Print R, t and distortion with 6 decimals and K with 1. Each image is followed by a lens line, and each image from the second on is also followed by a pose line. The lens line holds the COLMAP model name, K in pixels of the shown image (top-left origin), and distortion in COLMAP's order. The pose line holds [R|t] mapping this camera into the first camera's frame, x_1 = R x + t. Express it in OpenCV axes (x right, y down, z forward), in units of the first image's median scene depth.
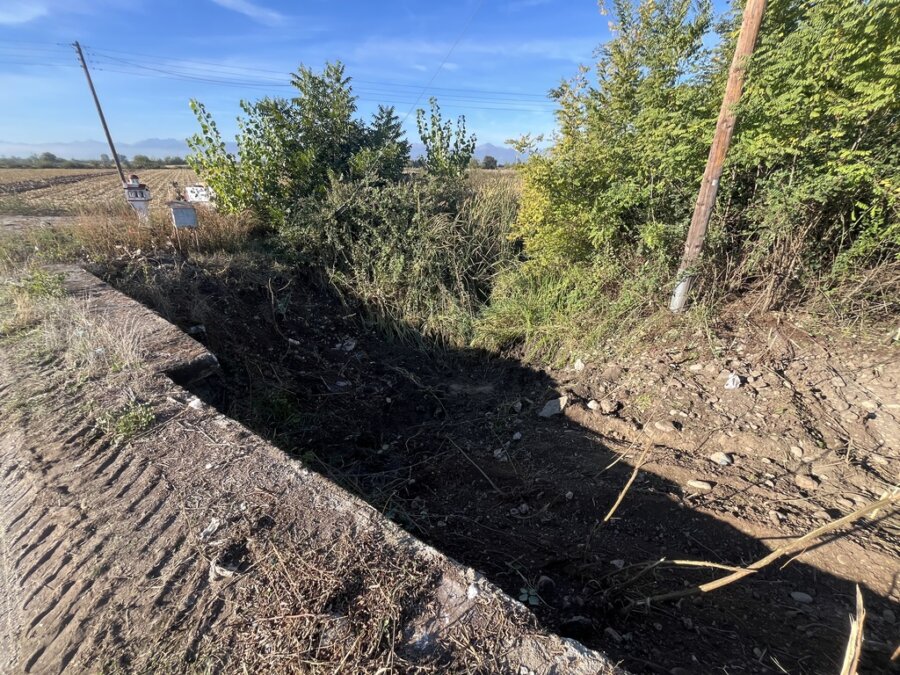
lens RADIAL K [[367.1, 0, 450.0], [0, 367.1, 337.5], [0, 0, 1]] dist [-0.001301, 0.000145]
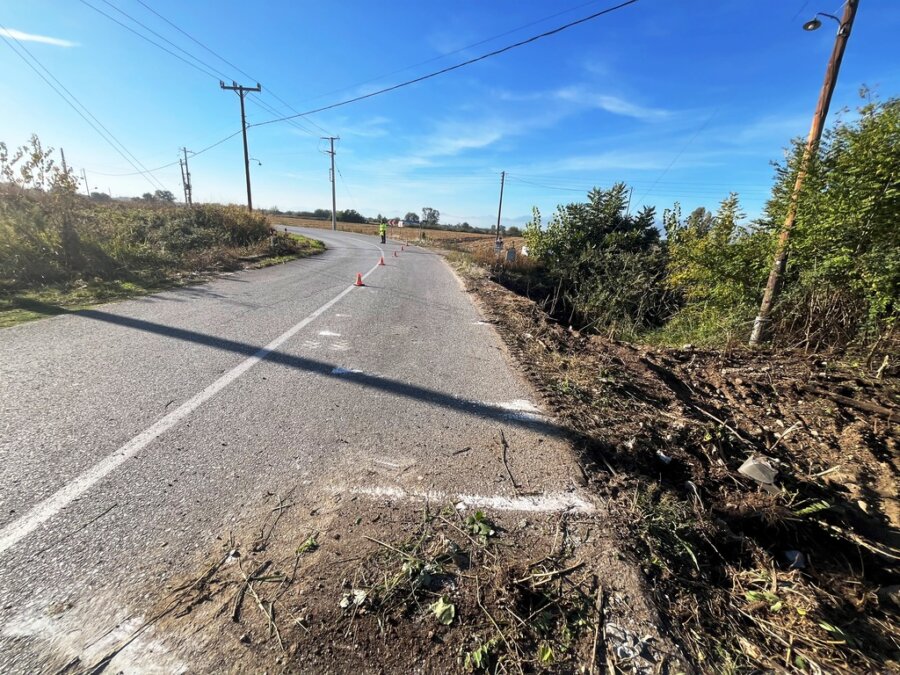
lens RADIAL K [[367.1, 0, 450.0], [0, 367.1, 337.5], [0, 0, 1]] dist [-0.001301, 0.000145]
pose [[0.685060, 0.249575, -0.684401, 0.090839], [-0.368923, 0.928959, -0.030522, 0.045047], [0.628163, 0.273401, 0.728466, -0.096660]]
